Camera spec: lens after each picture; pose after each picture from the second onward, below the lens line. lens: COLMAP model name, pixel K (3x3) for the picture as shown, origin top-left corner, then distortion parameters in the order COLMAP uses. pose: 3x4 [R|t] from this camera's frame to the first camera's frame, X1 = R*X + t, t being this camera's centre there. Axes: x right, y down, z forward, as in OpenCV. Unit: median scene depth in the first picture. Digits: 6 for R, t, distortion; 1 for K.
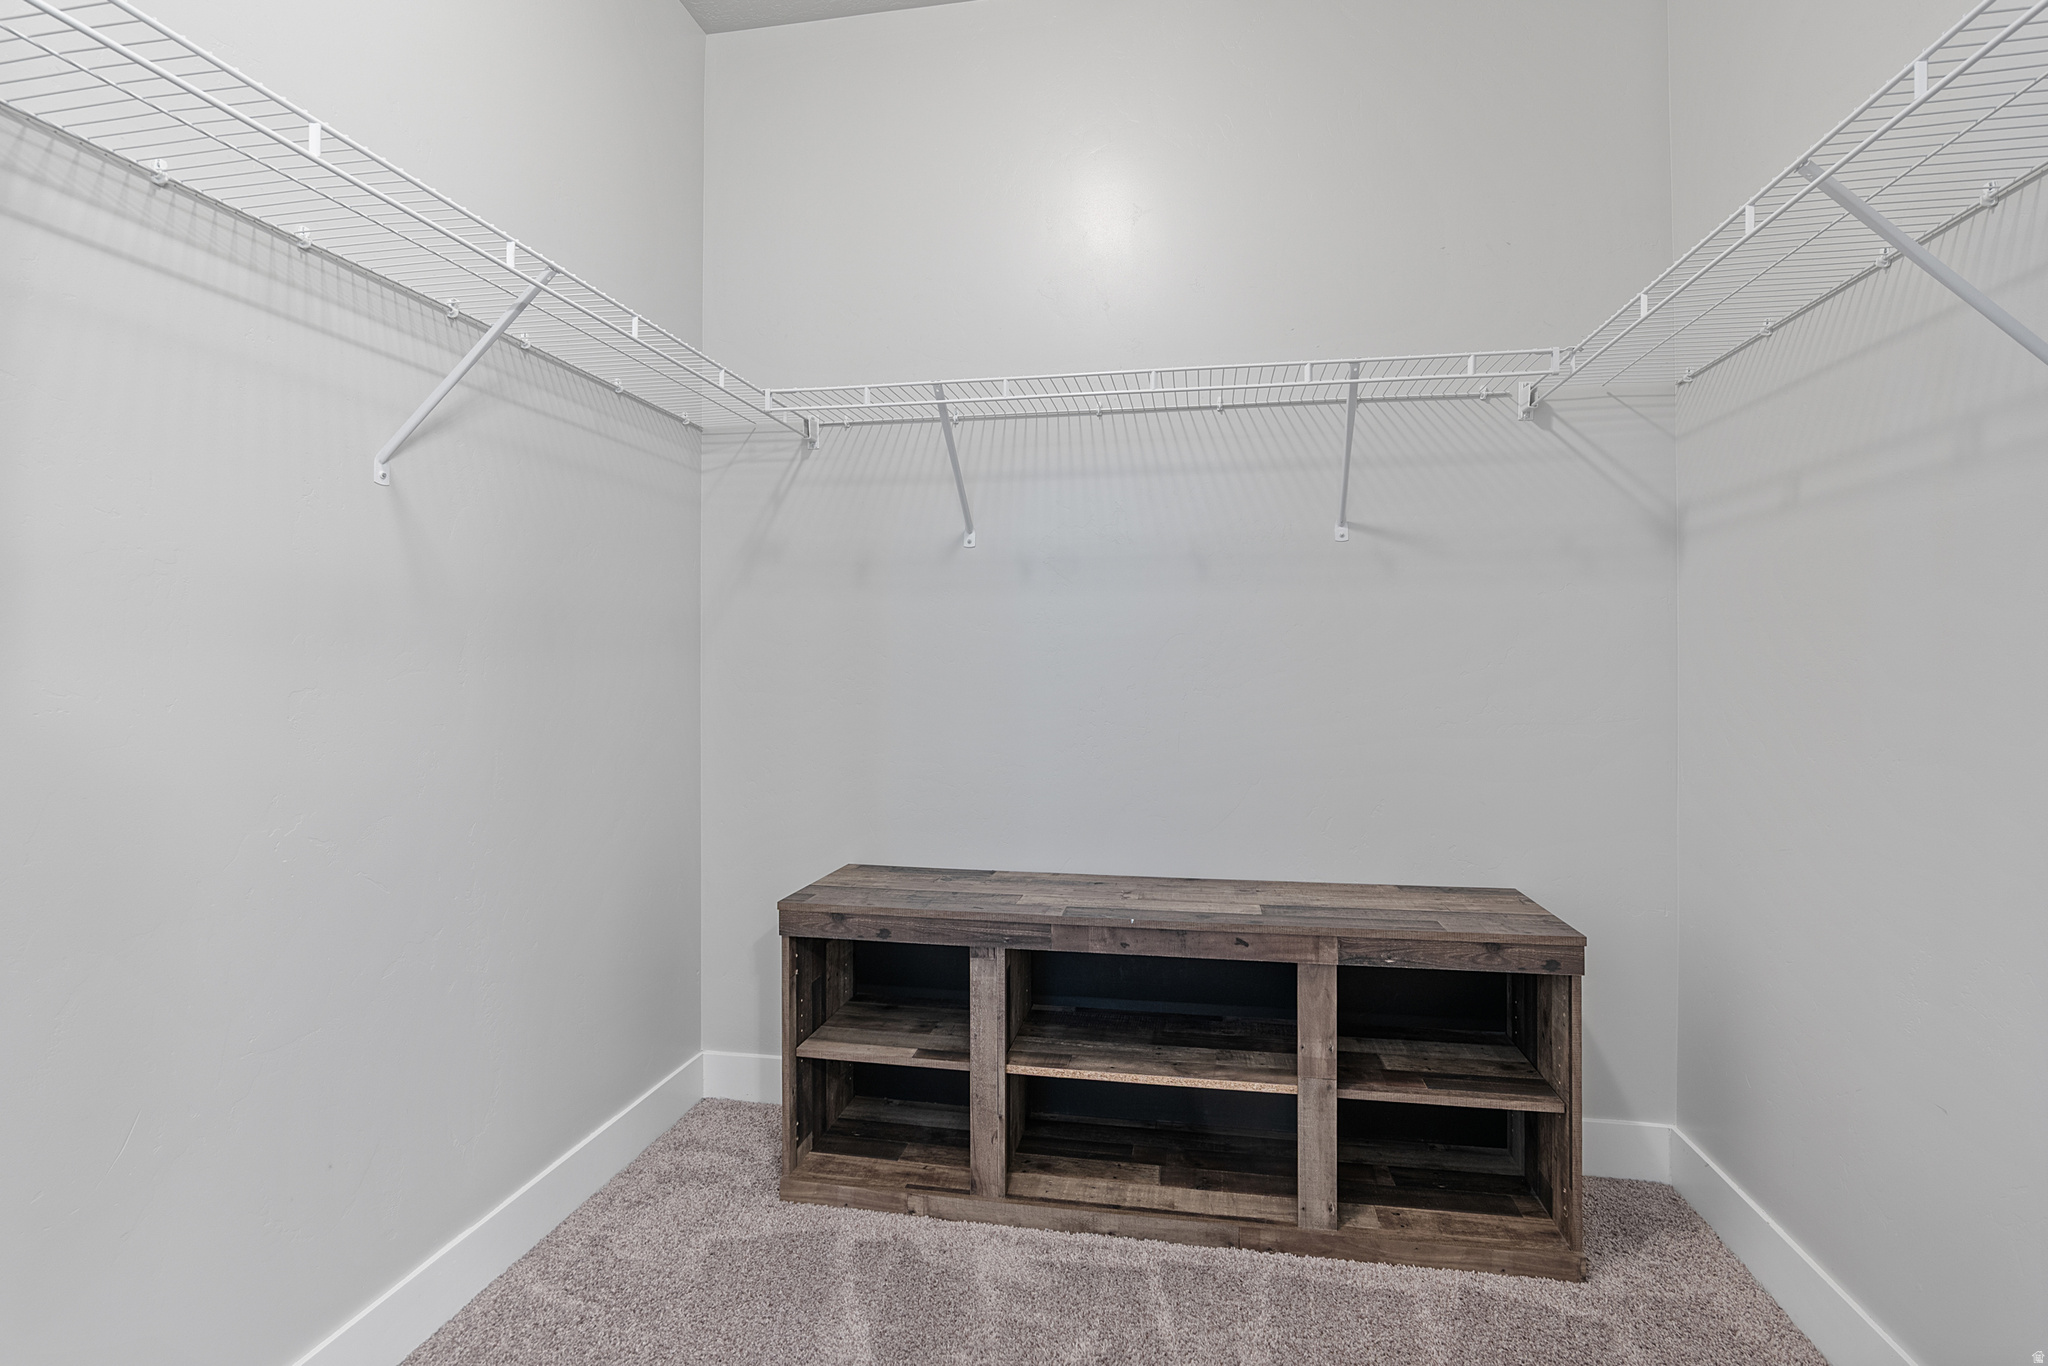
lens RADIAL K [[941.3, 0, 1022.3], [0, 941.3, 658.6], [0, 0, 1]] dist [-0.027266, 0.008221]
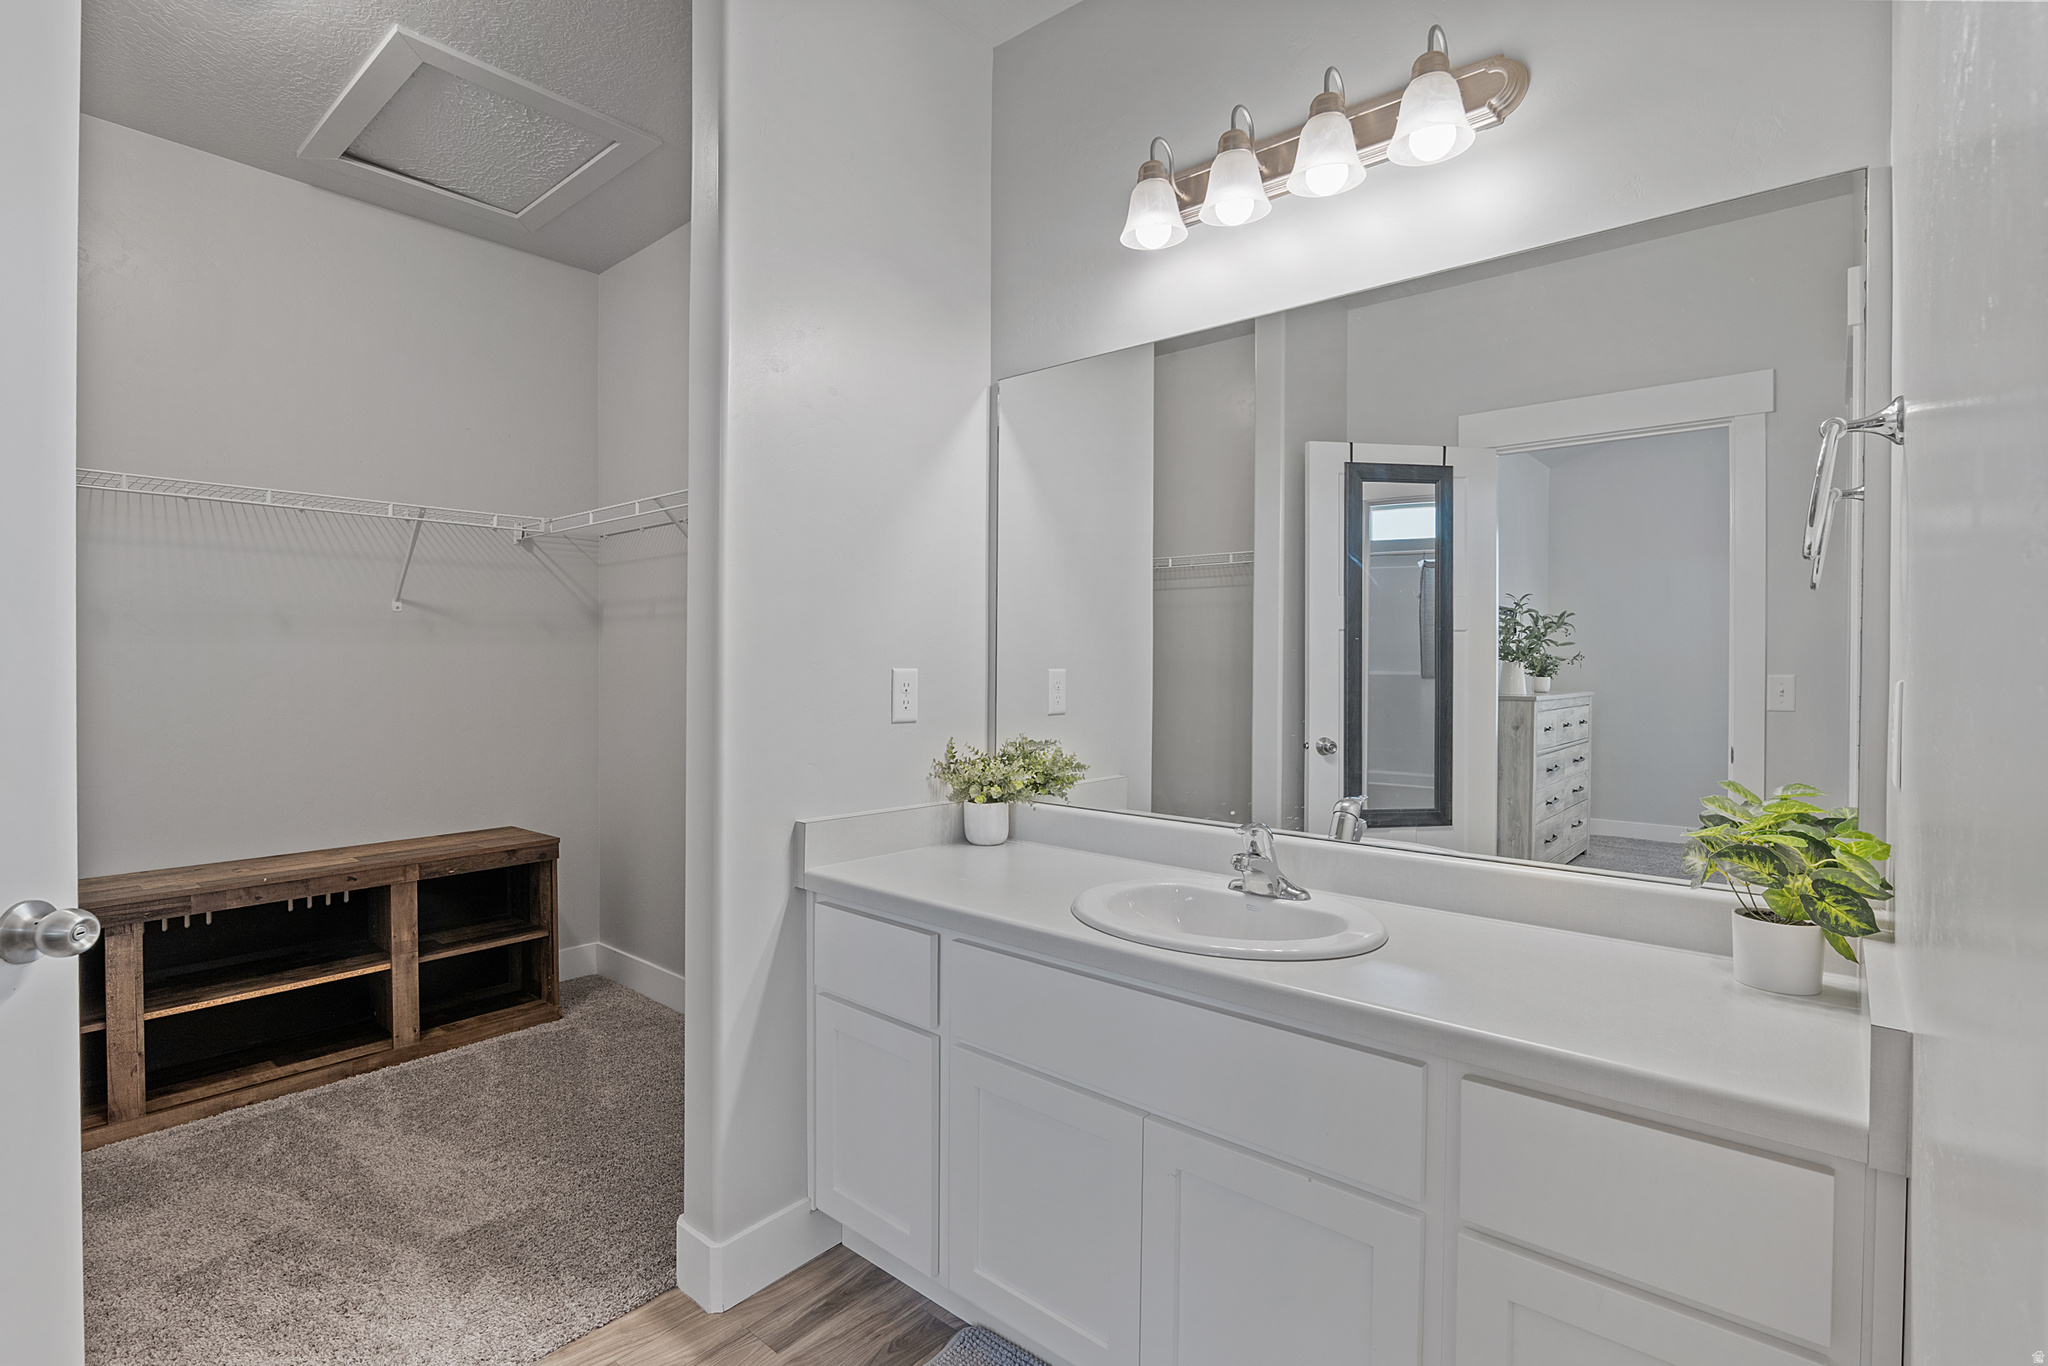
lens RADIAL K [[967.0, 0, 1031.0], [0, 967.0, 670.3], [0, 0, 1]] dist [-0.002632, 0.000284]
pose [[0.486423, -0.006010, 0.873703, -0.599764], [-0.006597, 0.999923, 0.010551, -0.063863], [-0.873699, -0.010896, 0.486345, -0.735702]]
